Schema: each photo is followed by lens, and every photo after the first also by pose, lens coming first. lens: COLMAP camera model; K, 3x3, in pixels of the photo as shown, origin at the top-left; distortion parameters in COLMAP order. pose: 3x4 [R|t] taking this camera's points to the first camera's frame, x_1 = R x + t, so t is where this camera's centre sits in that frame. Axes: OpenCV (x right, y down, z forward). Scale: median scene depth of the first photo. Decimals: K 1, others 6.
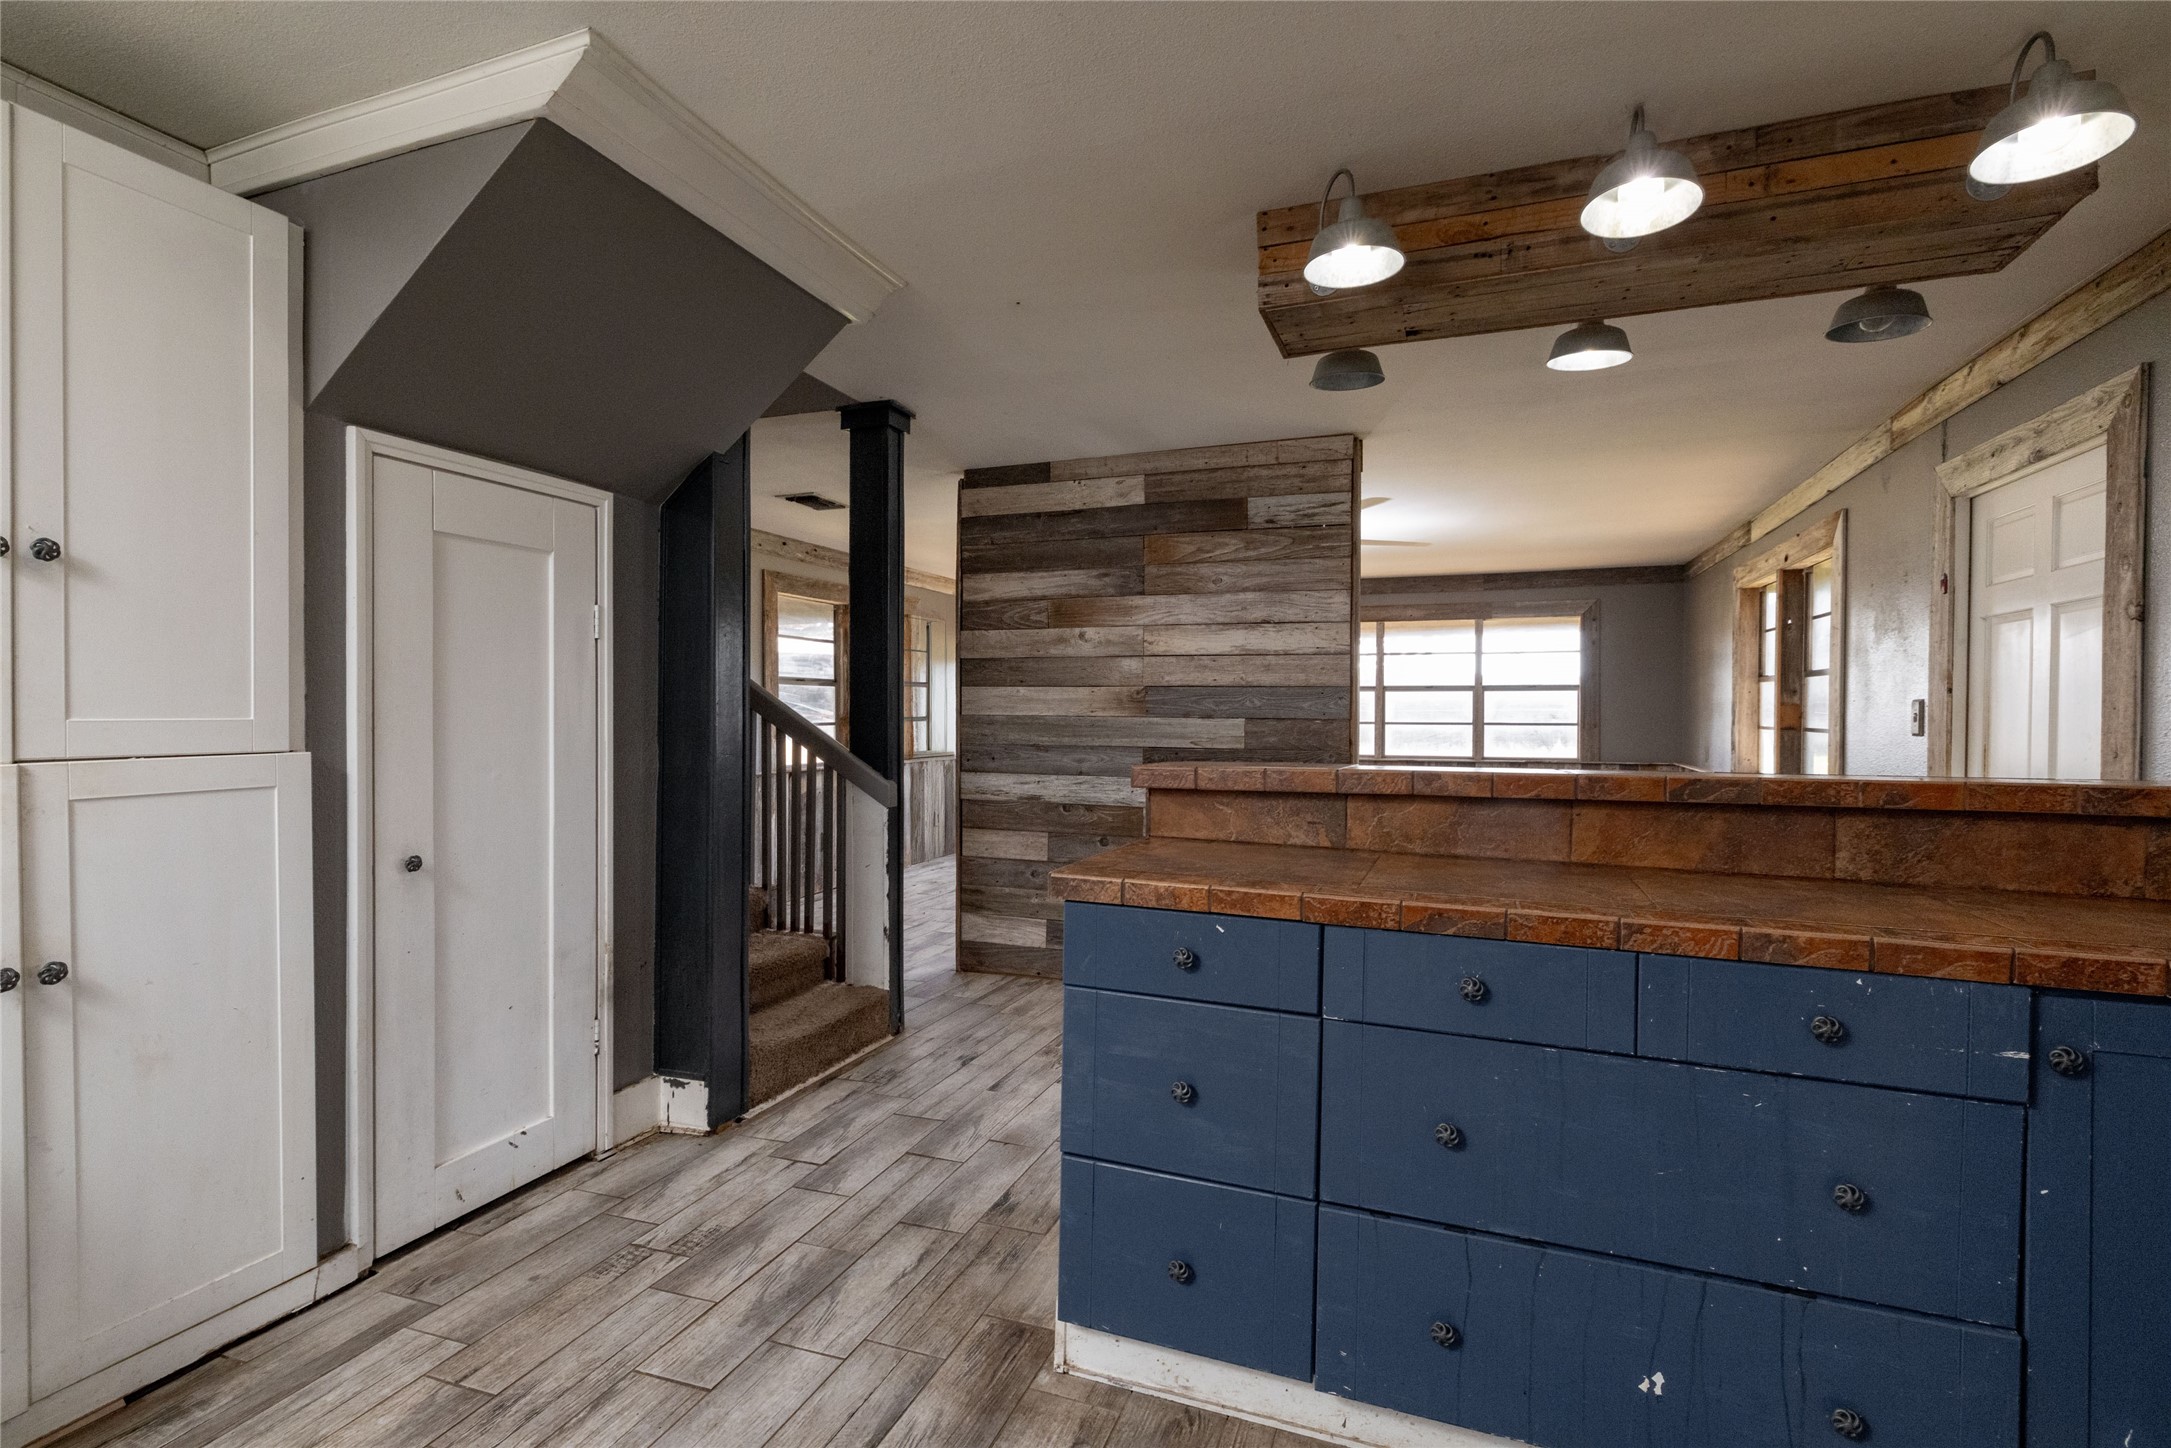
lens RADIAL K [[1031.8, 0, 1085.8], [0, 1031.8, 726.7], [0, 0, 1]] dist [-0.000749, 0.001053]
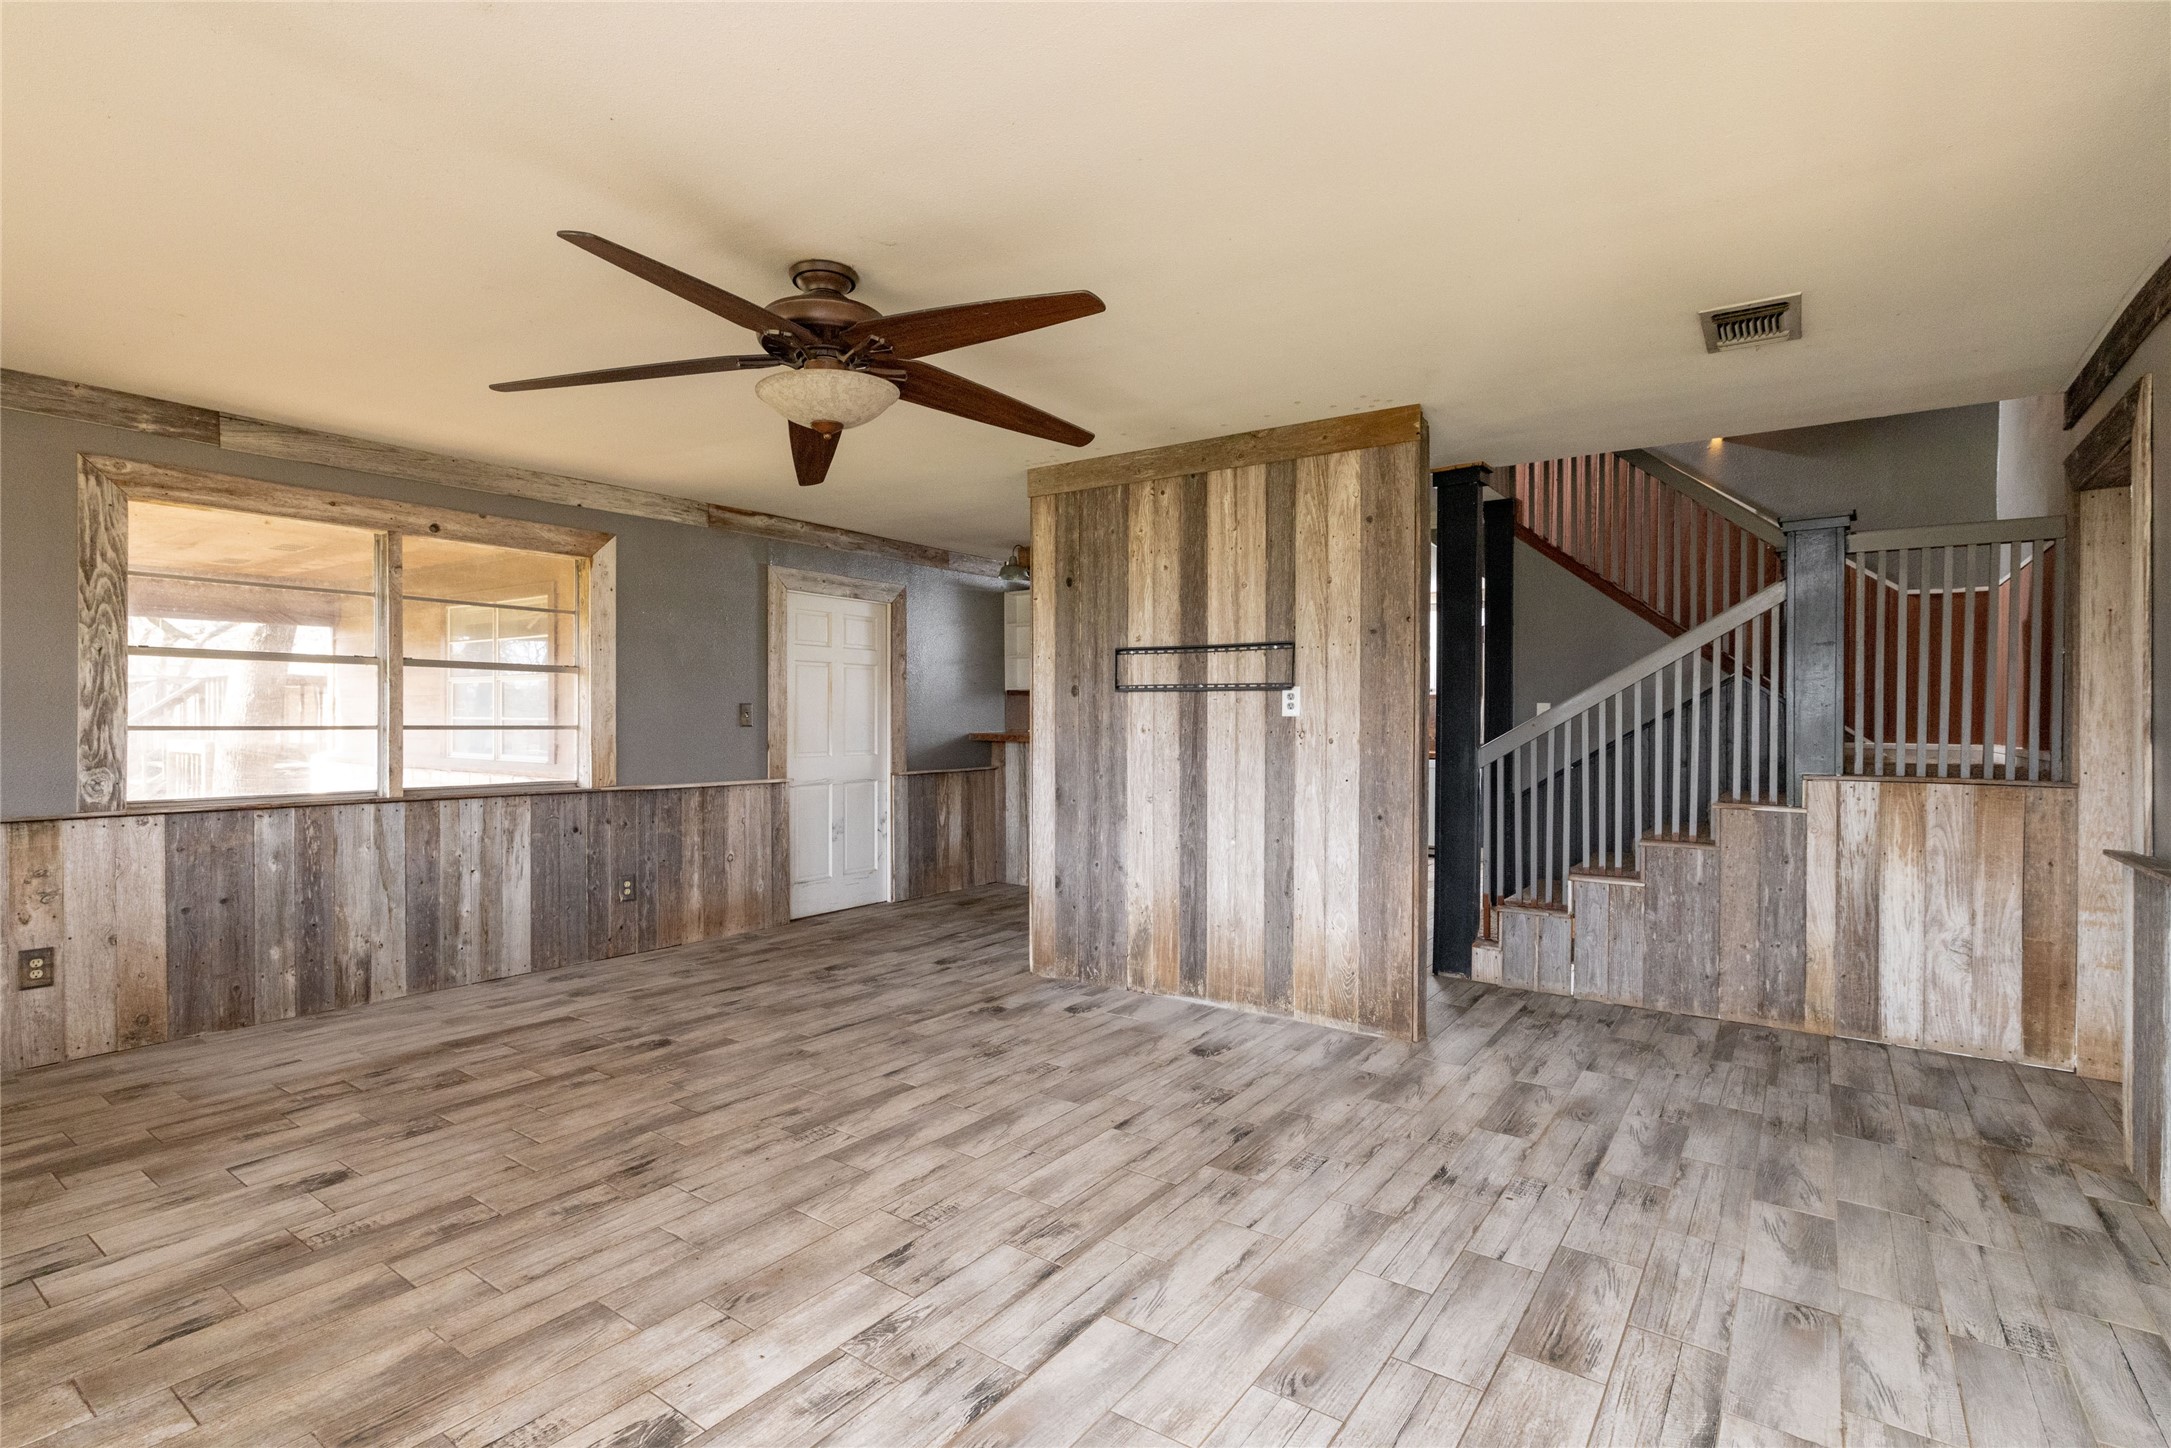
lens RADIAL K [[1031.8, 0, 1082.0], [0, 1031.8, 728.5], [0, 0, 1]] dist [-0.000749, 0.001053]
pose [[-0.964816, -0.010288, 0.262723, -0.138399], [-0.005160, 0.999783, 0.020203, -0.032803], [-0.262874, 0.018137, -0.964660, 3.421060]]
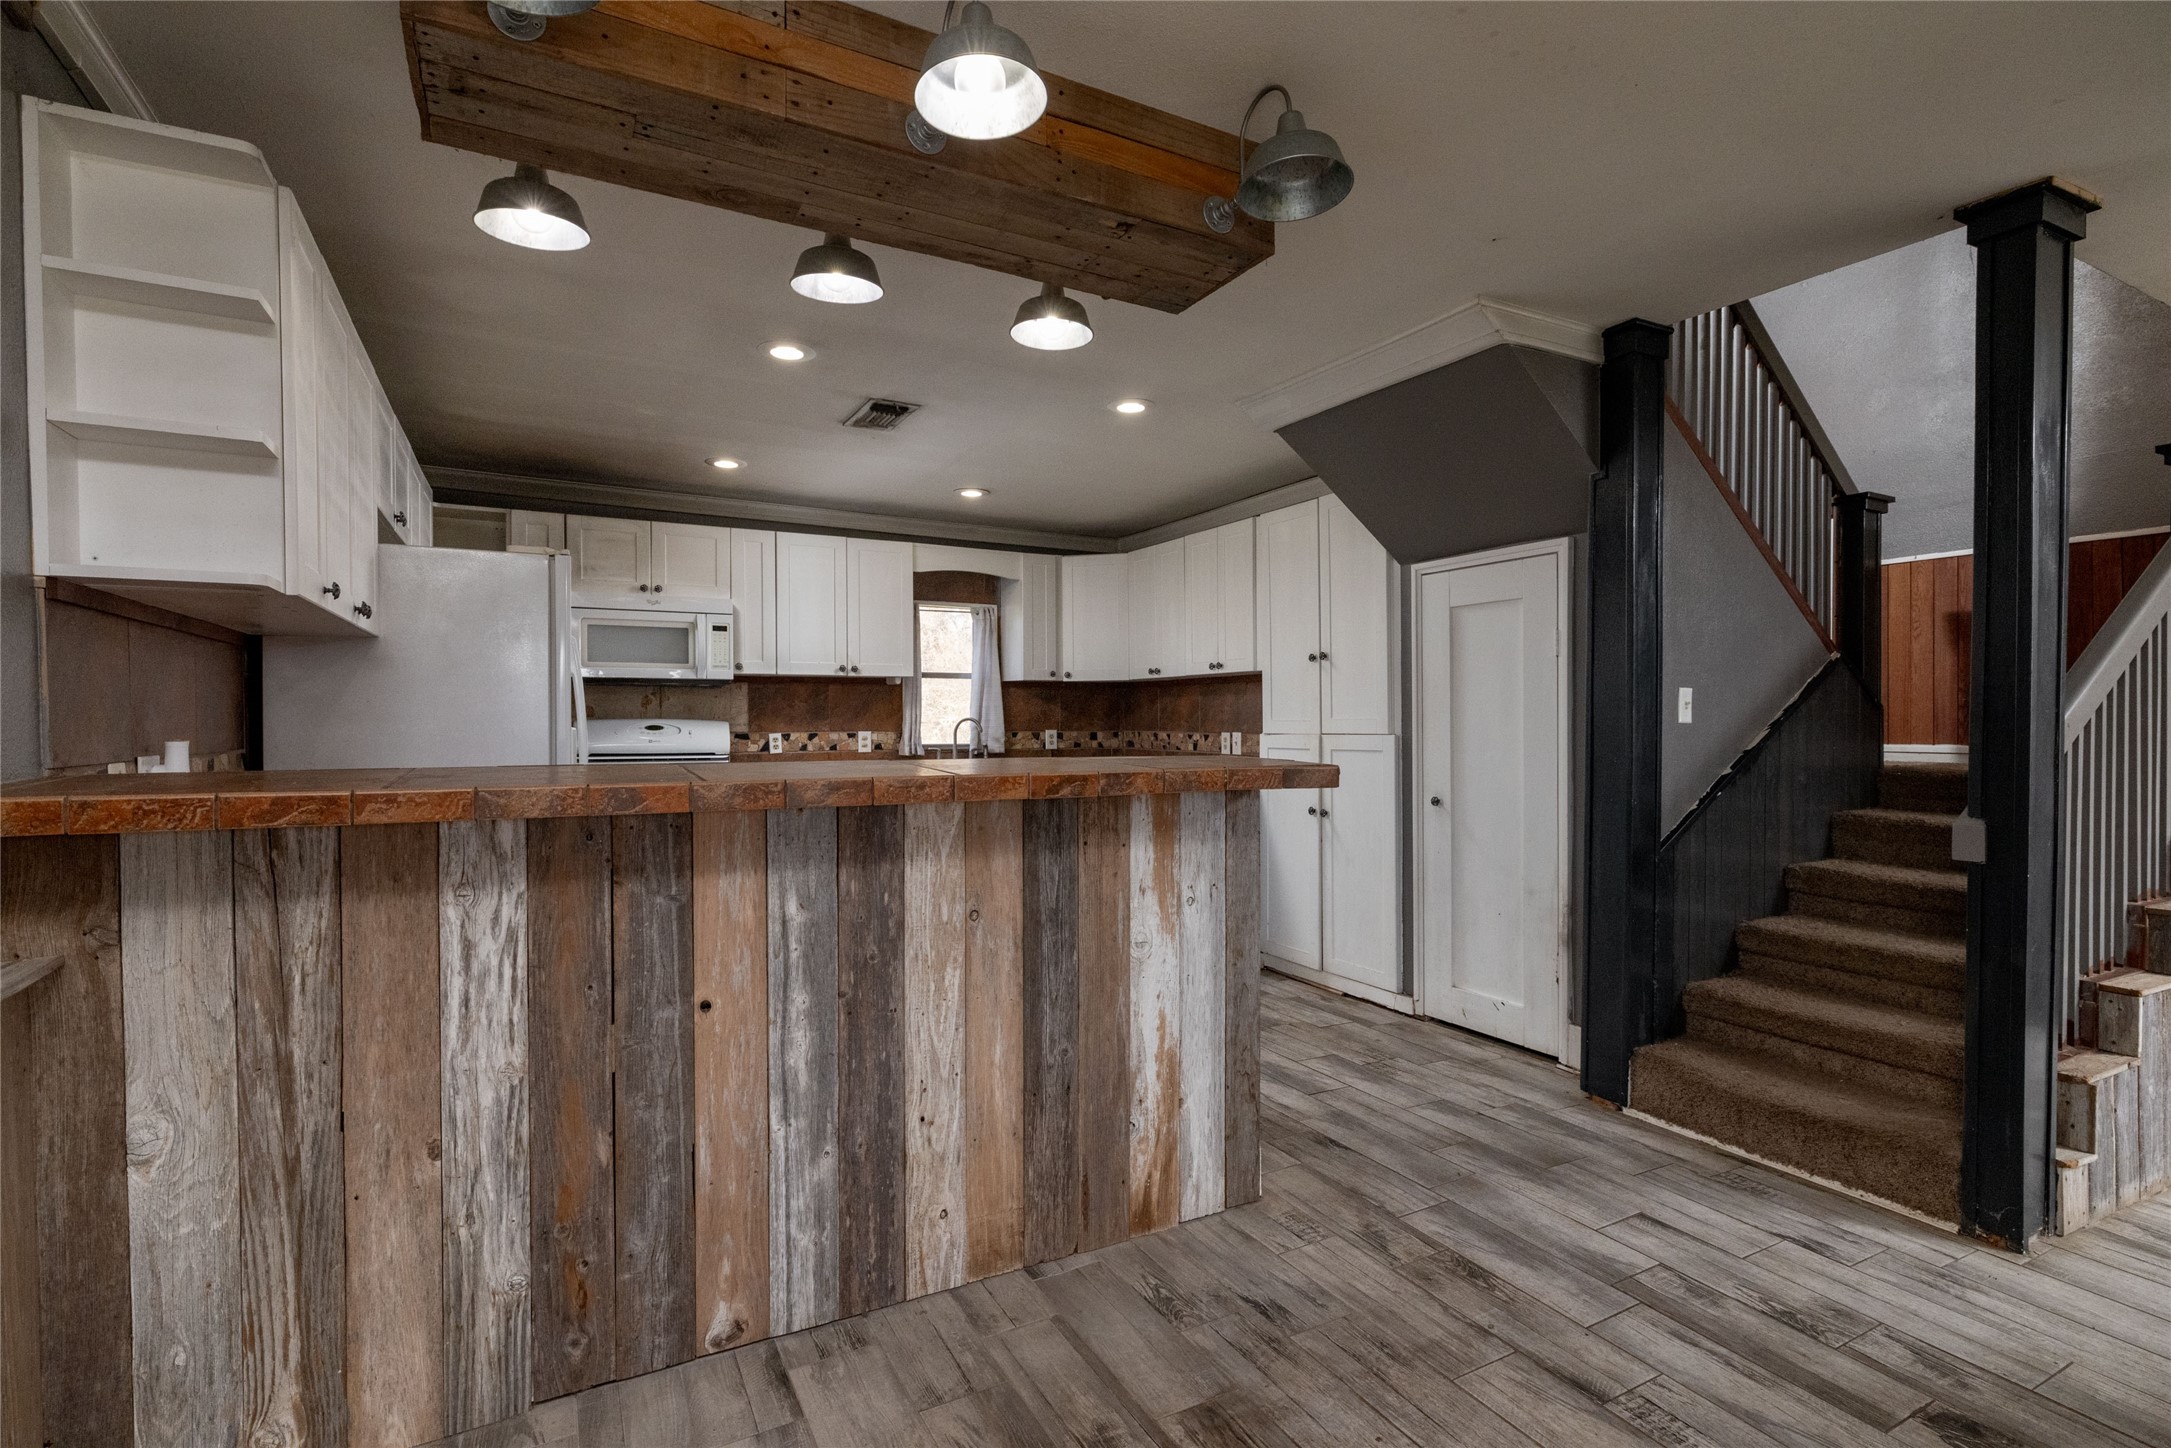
lens RADIAL K [[1031.8, 0, 1084.4], [0, 1031.8, 725.2], [0, 0, 1]] dist [-0.000749, 0.001053]
pose [[-0.660166, -0.000226, -0.751120, 0.912967], [-0.011513, 0.999886, 0.009818, -0.006101], [0.751031, 0.015129, -0.660093, 1.471896]]
